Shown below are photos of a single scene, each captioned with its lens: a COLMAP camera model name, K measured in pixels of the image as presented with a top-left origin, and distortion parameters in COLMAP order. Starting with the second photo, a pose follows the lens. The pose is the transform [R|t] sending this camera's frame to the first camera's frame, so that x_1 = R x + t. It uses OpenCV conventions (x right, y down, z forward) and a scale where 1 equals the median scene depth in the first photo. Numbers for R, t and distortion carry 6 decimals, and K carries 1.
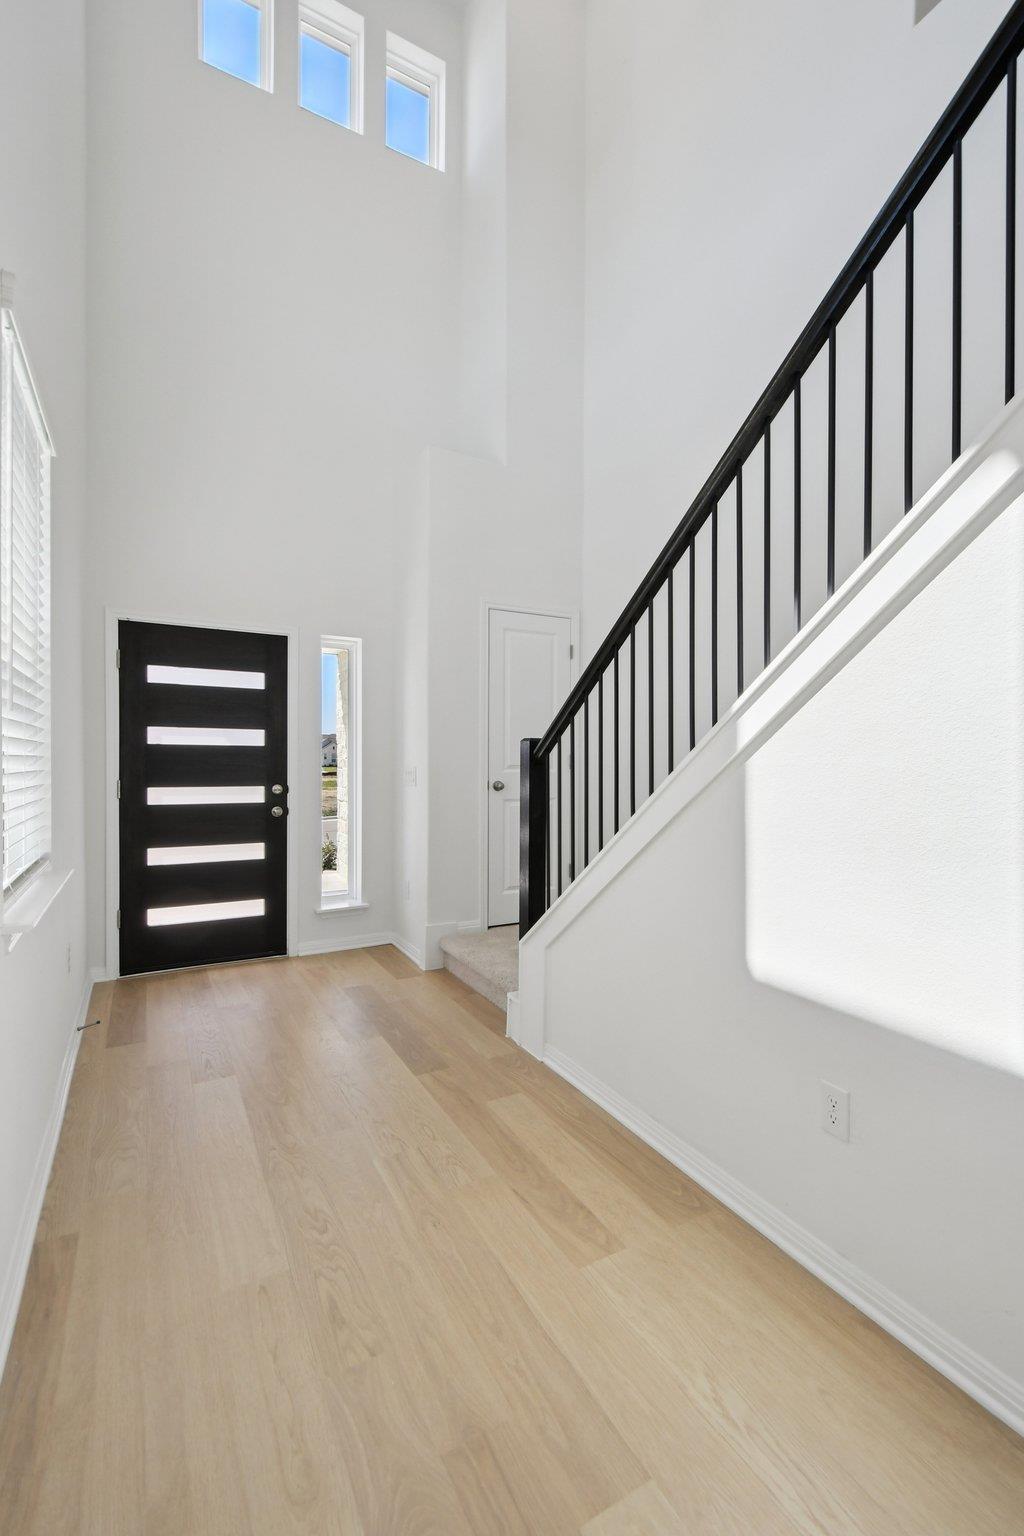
lens RADIAL K [[678.1, 0, 508.3], [0, 678.1, 769.7], [0, 0, 1]] dist [0.002525, -0.003419]
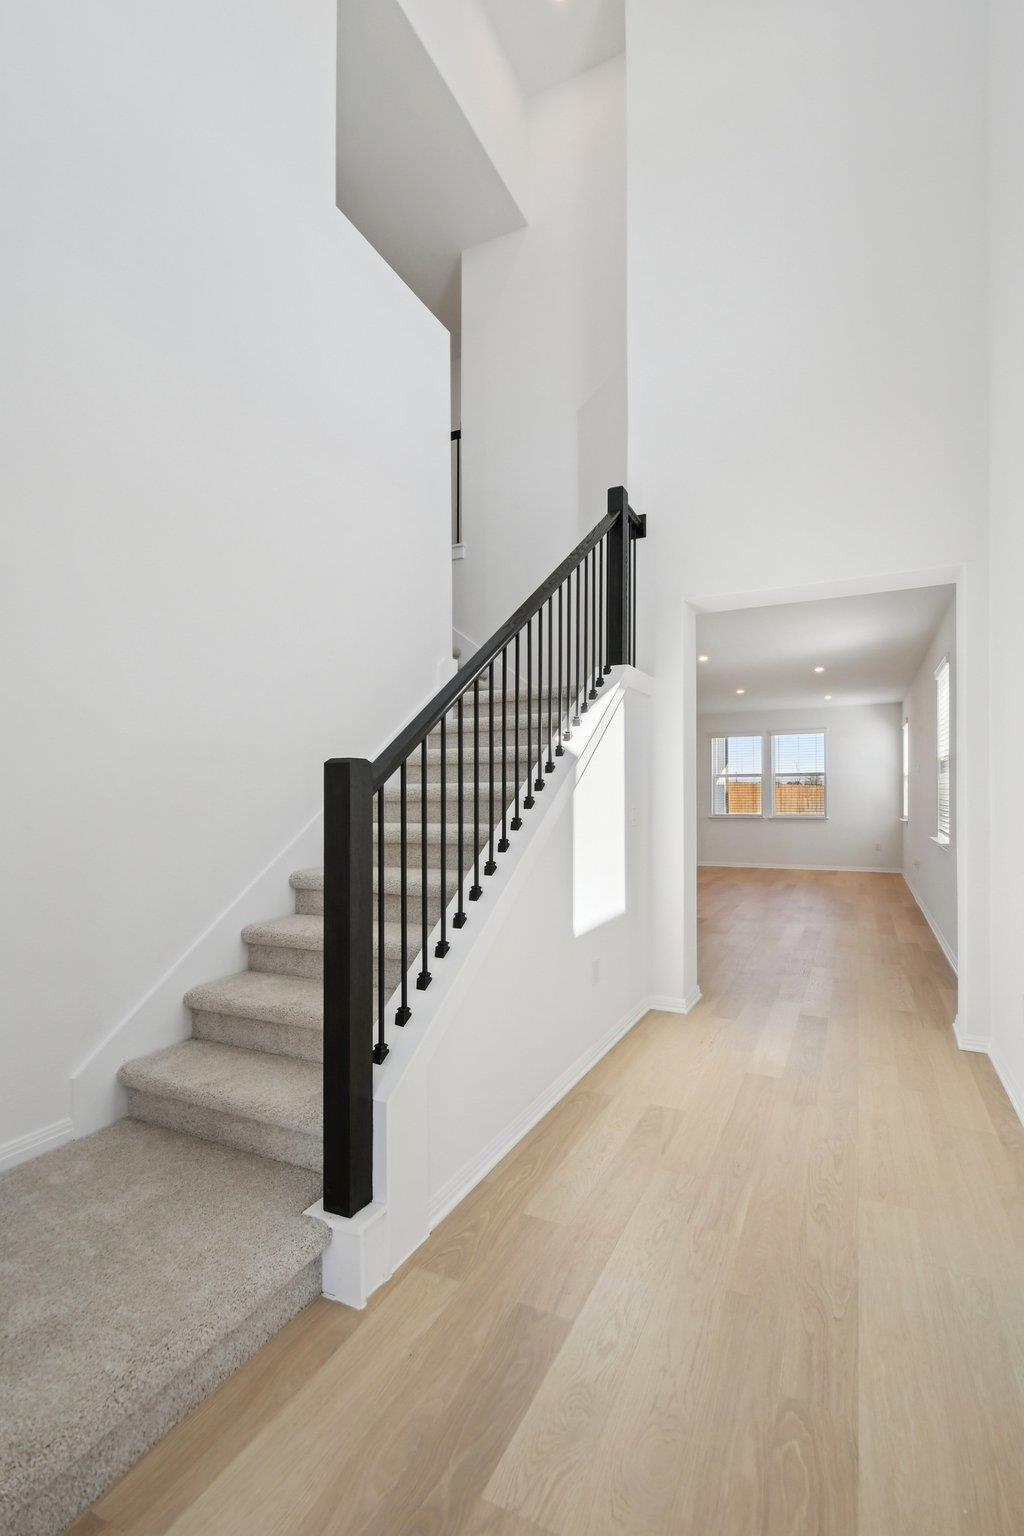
lens RADIAL K [[678.1, 0, 509.5], [0, 678.1, 778.9], [0, 0, 1]] dist [0.002525, -0.003419]
pose [[-0.573981, 0.013986, 0.818749, -0.857206], [0.016736, 0.999846, -0.005347, -0.066016], [-0.818698, 0.010633, -0.574126, 1.930394]]
